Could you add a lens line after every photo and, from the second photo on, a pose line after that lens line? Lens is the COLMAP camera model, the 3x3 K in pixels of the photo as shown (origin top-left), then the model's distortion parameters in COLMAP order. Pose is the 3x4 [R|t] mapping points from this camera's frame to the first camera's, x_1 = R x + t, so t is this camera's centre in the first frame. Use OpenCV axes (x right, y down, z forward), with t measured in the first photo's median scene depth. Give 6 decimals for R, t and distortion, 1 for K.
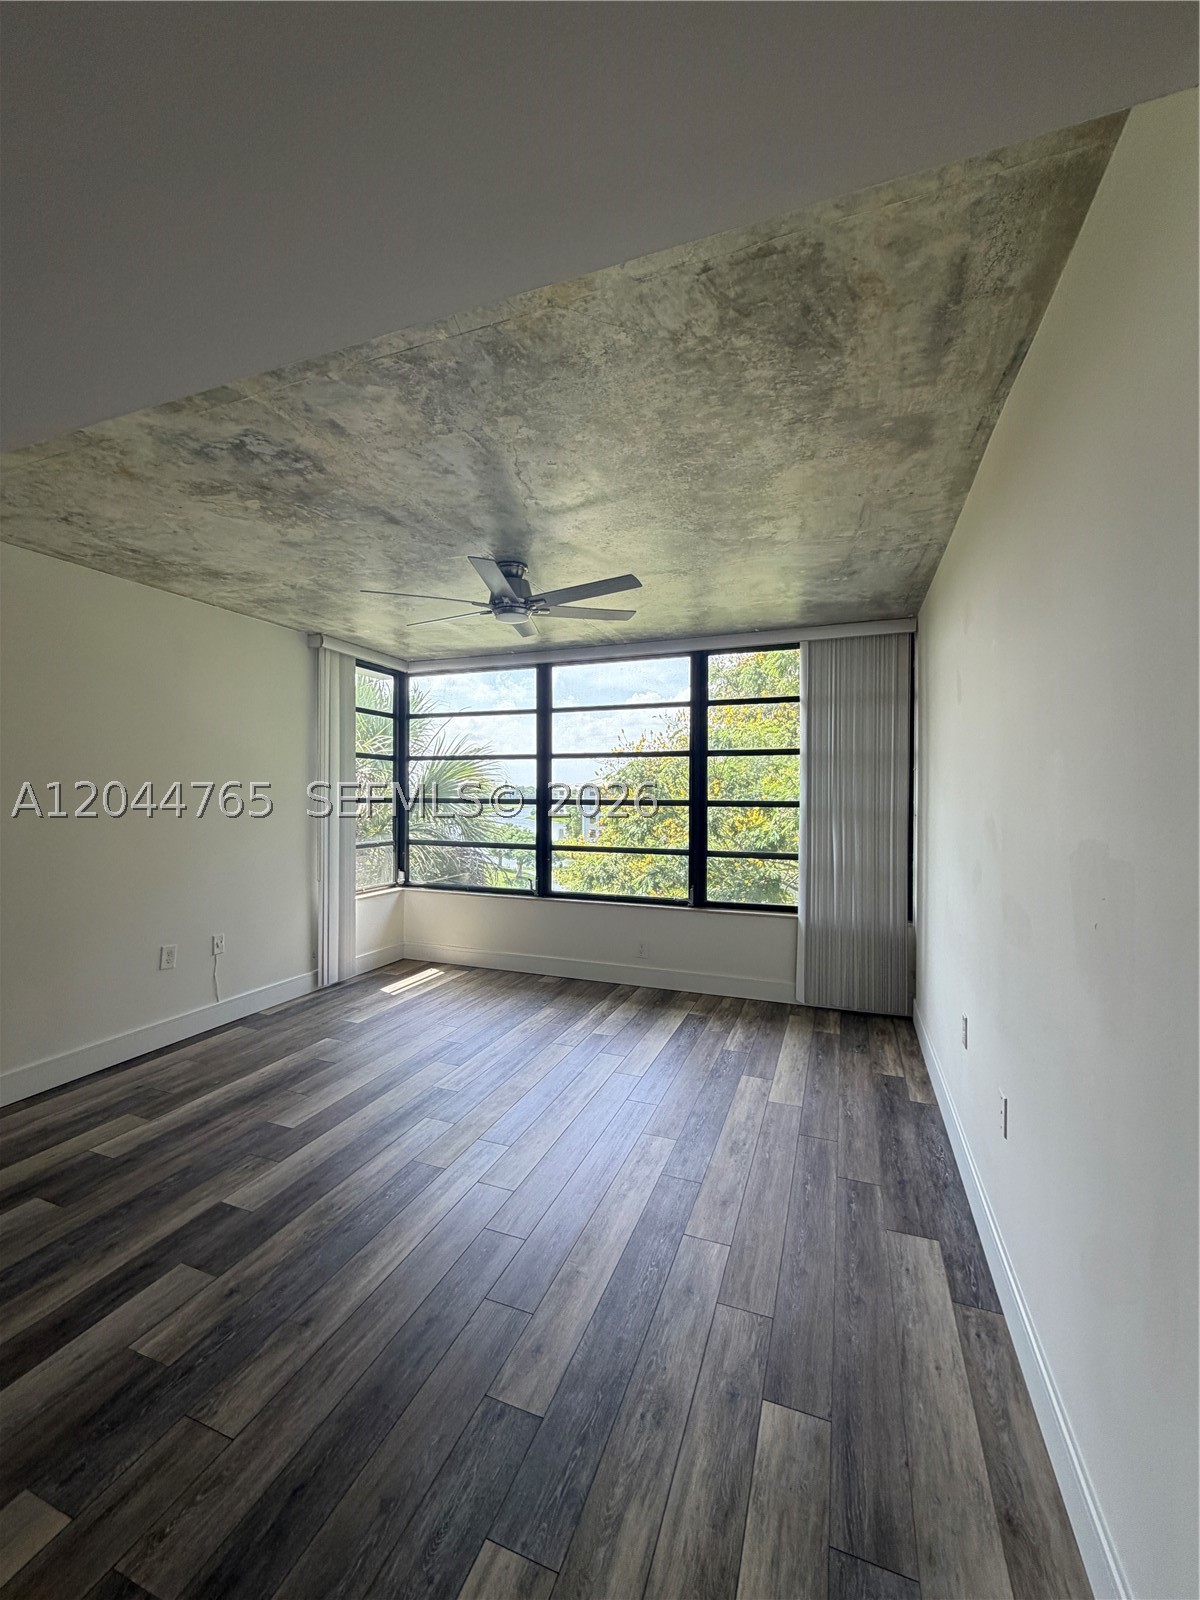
lens RADIAL K [[637.3, 0, 594.5], [0, 637.3, 808.8], [0, 0, 1]] dist [0.002629, -0.001010]
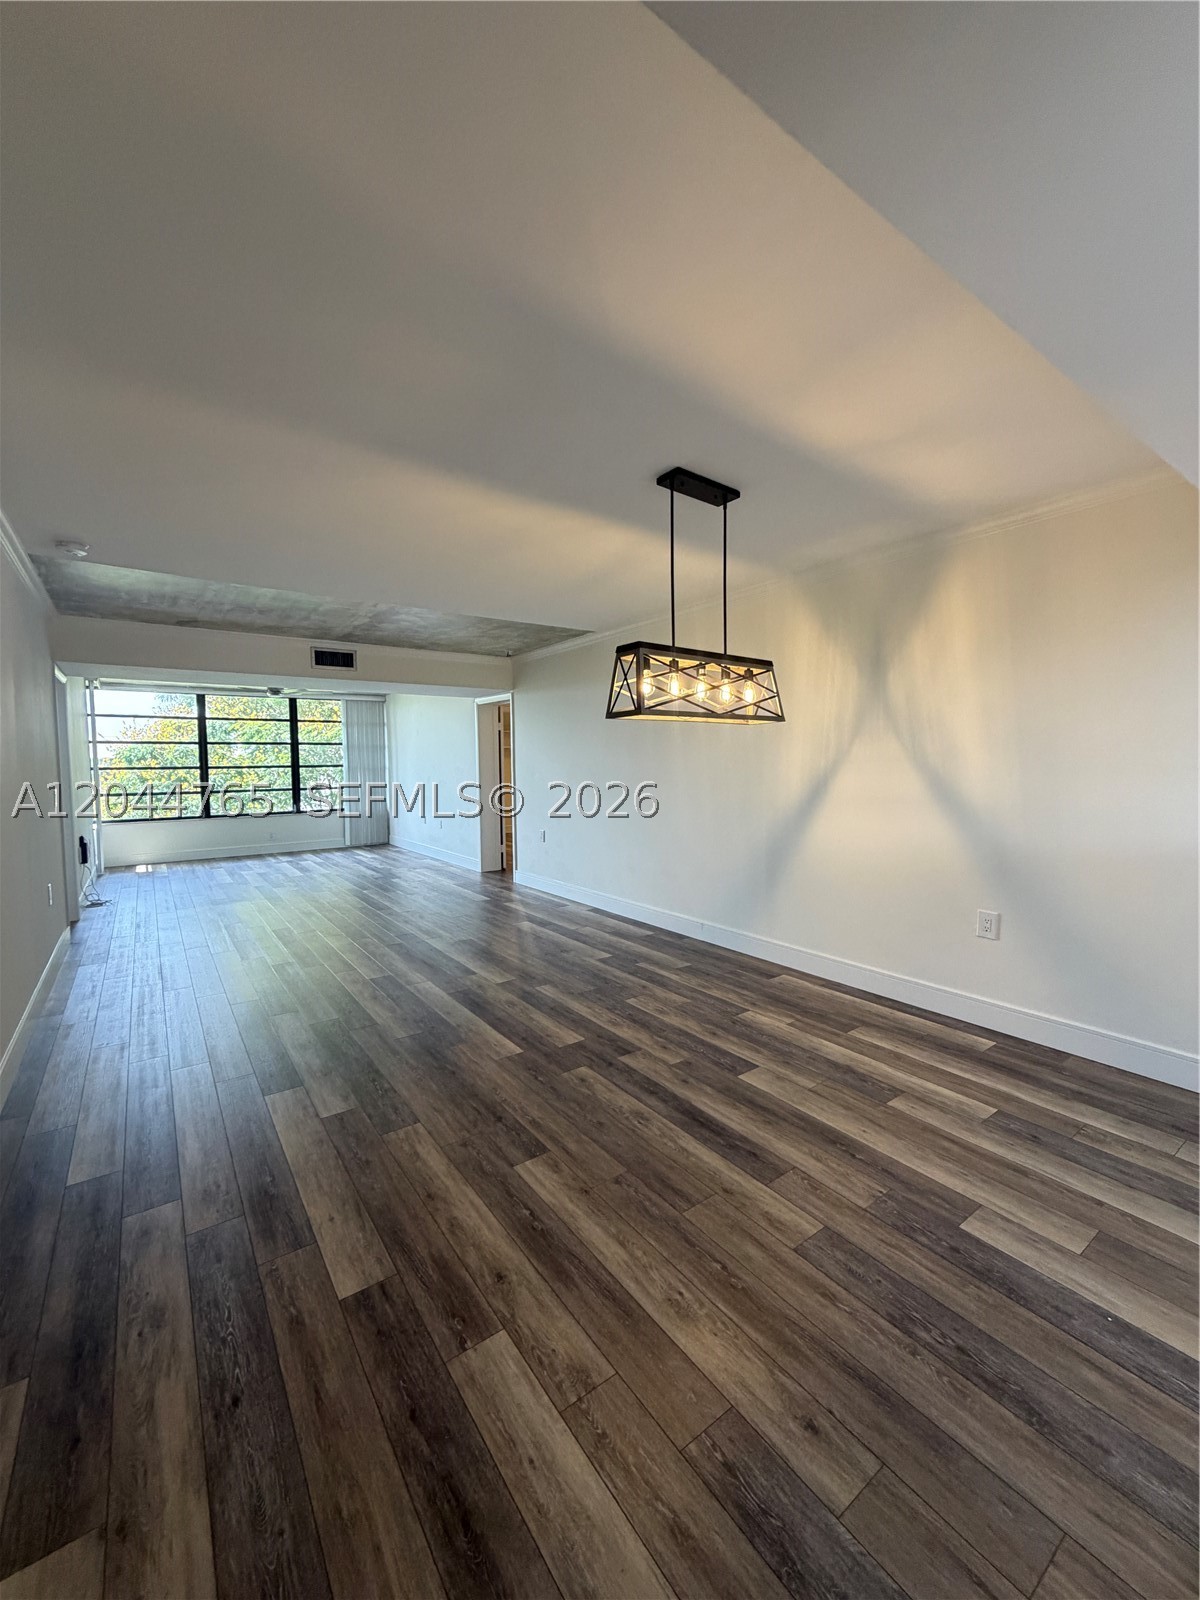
lens RADIAL K [[637.3, 0, 596.4], [0, 637.3, 797.5], [0, 0, 1]] dist [0.002629, -0.001010]
pose [[0.540157, -0.057106, 0.839625, -0.434015], [0.037849, 0.998334, 0.043551, 0.016320], [-0.840713, 0.008254, 0.541418, -0.406383]]
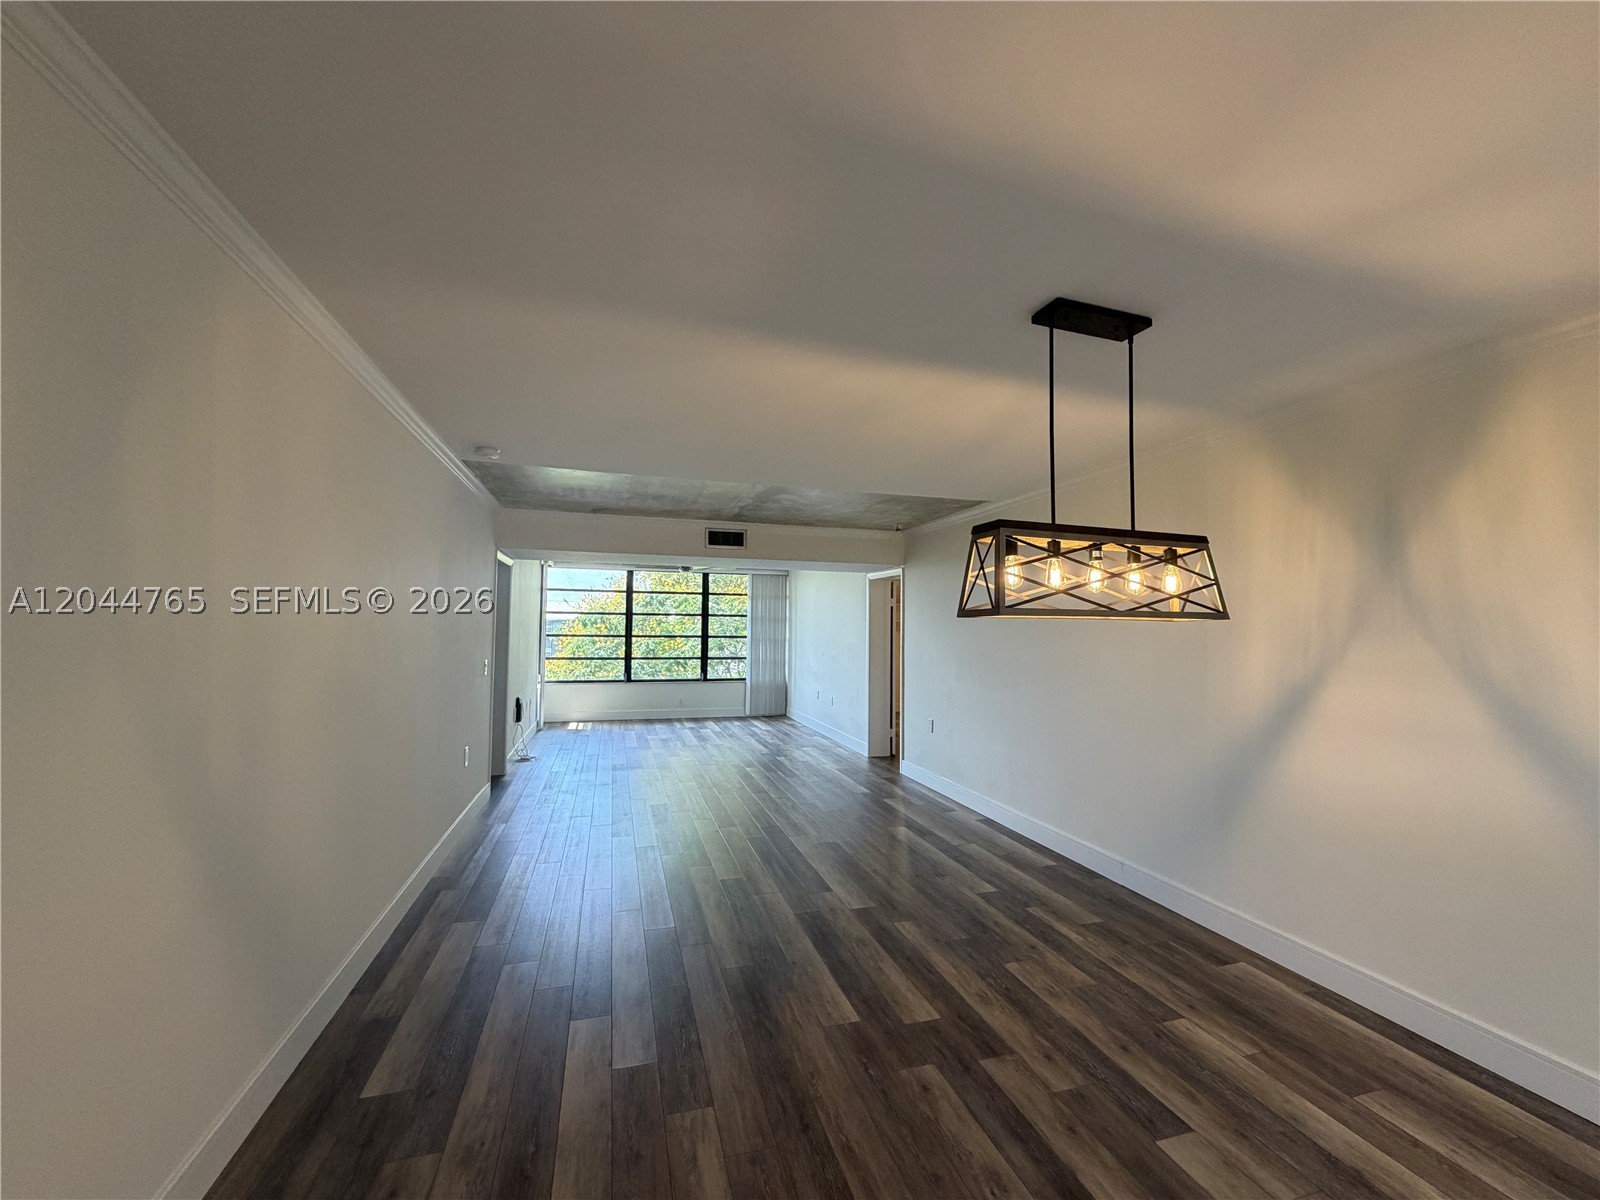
lens RADIAL K [[637.3, 0, 796.1], [0, 637.3, 602.8], [0, 0, 1]] dist [0.002629, -0.001010]
pose [[0.788374, 0.030346, 0.614447, -0.388207], [0.009342, 0.998077, -0.061280, 0.005473], [-0.615125, 0.054051, 0.786575, -0.399502]]
